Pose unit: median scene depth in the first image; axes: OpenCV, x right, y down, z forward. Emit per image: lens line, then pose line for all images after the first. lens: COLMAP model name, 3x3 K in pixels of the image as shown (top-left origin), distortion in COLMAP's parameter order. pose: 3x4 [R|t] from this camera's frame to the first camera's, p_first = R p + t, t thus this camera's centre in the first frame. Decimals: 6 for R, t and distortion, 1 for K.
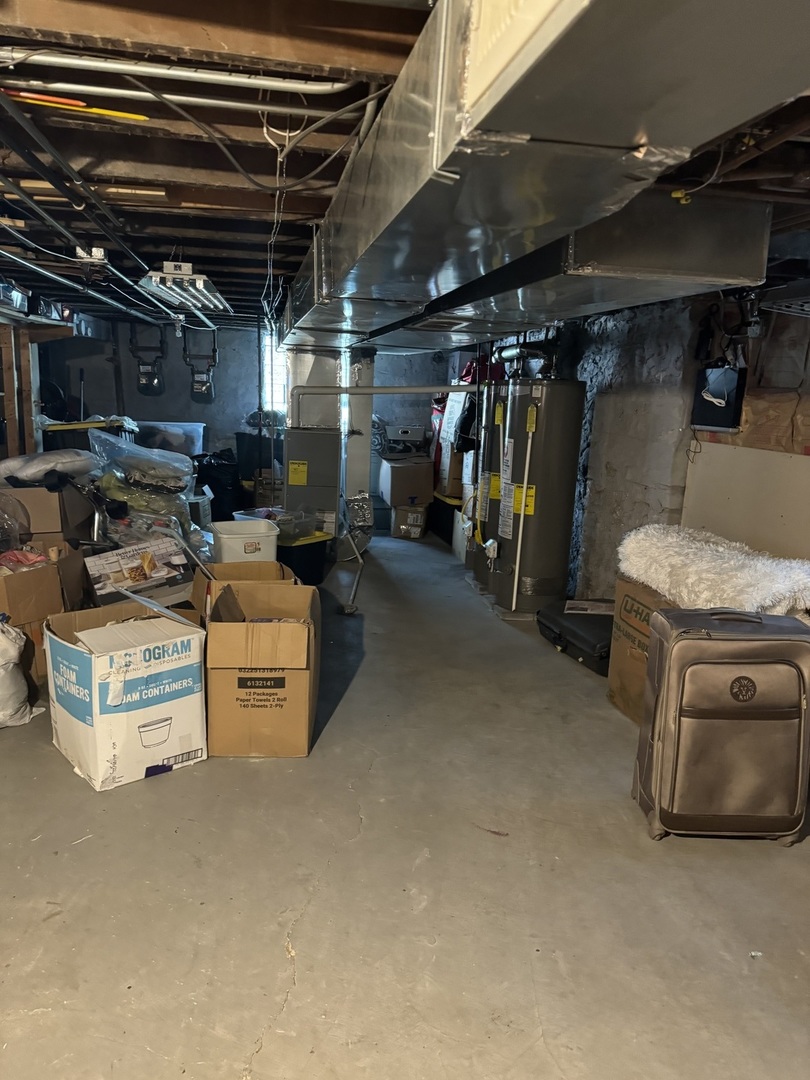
lens RADIAL K [[761.0, 0, 405.0], [0, 761.0, 540.0], [0, 0, 1]] dist [0.313008, -0.070088]
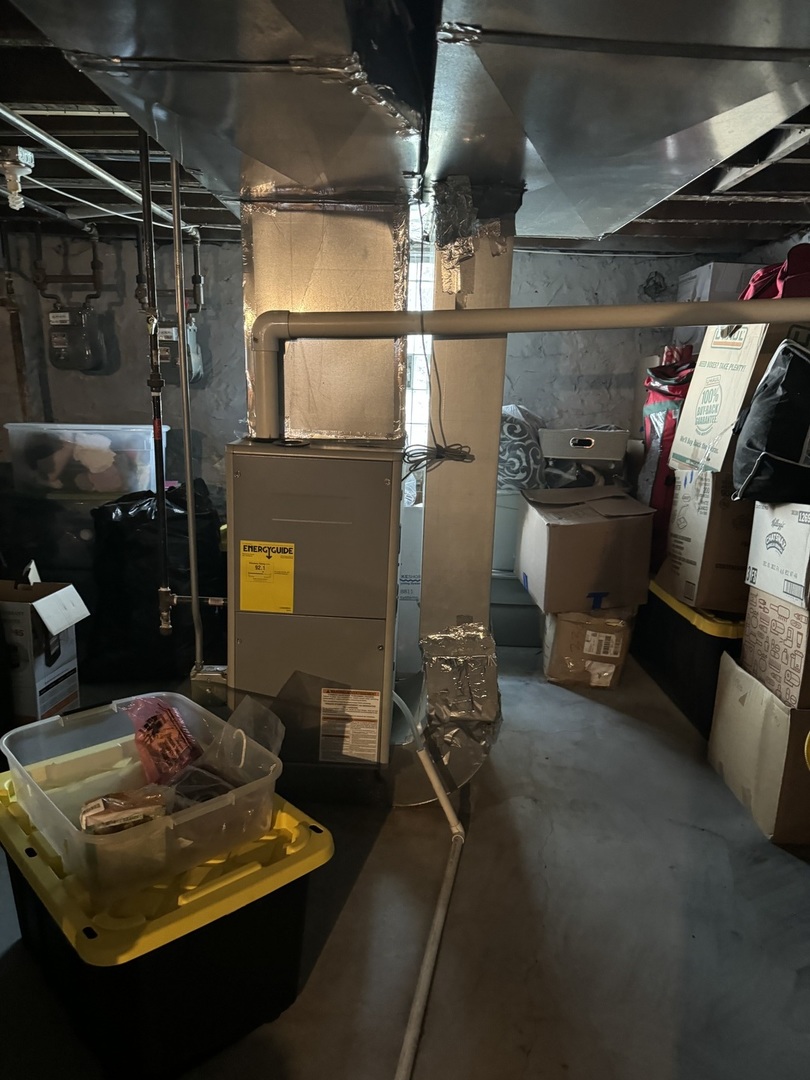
lens RADIAL K [[746.6, 0, 405.0], [0, 746.6, 540.0], [0, 0, 1]] dist [0.170836, -0.213962]
pose [[0.981418, 0.031657, -0.189251, -0.017467], [-0.030272, 0.999490, 0.010208, -0.089937], [0.189478, -0.004289, 0.981876, 0.577192]]
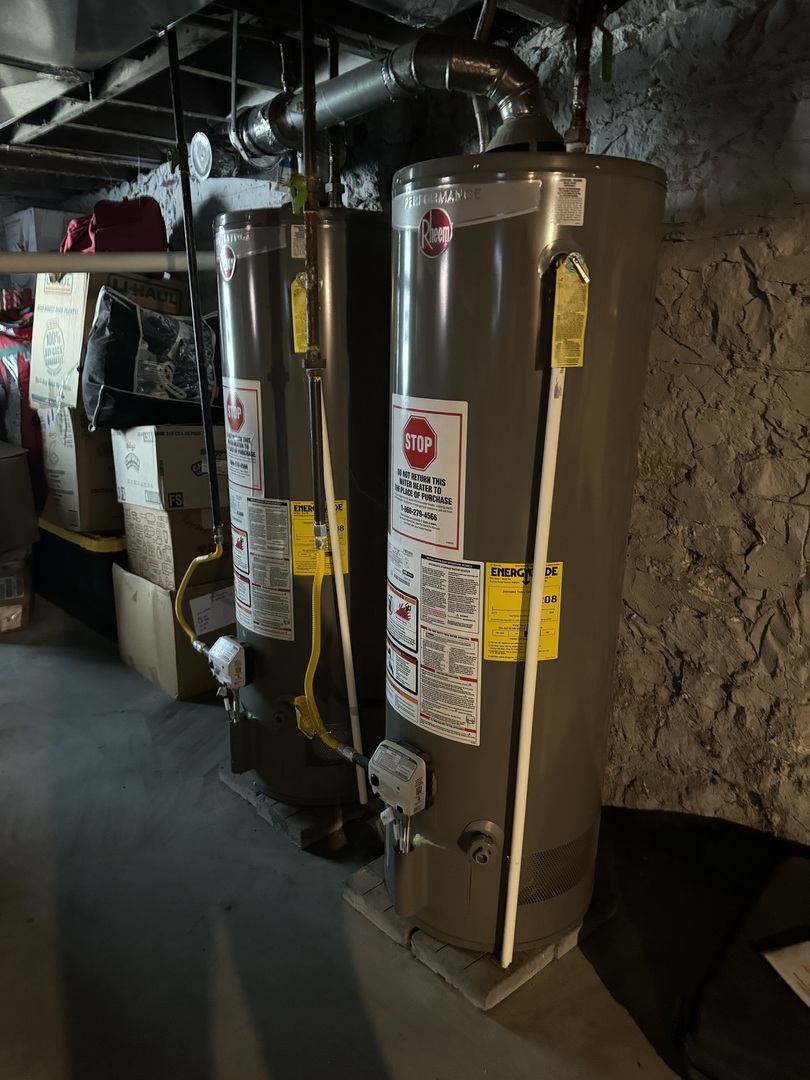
lens RADIAL K [[753.9, 0, 405.0], [0, 753.9, 540.0], [0, 0, 1]] dist [0.054356, -0.086046]
pose [[0.839397, -0.182366, 0.512011, -0.012171], [0.137907, 0.982663, 0.123914, -0.080013], [-0.525732, -0.033403, 0.849994, 0.529071]]
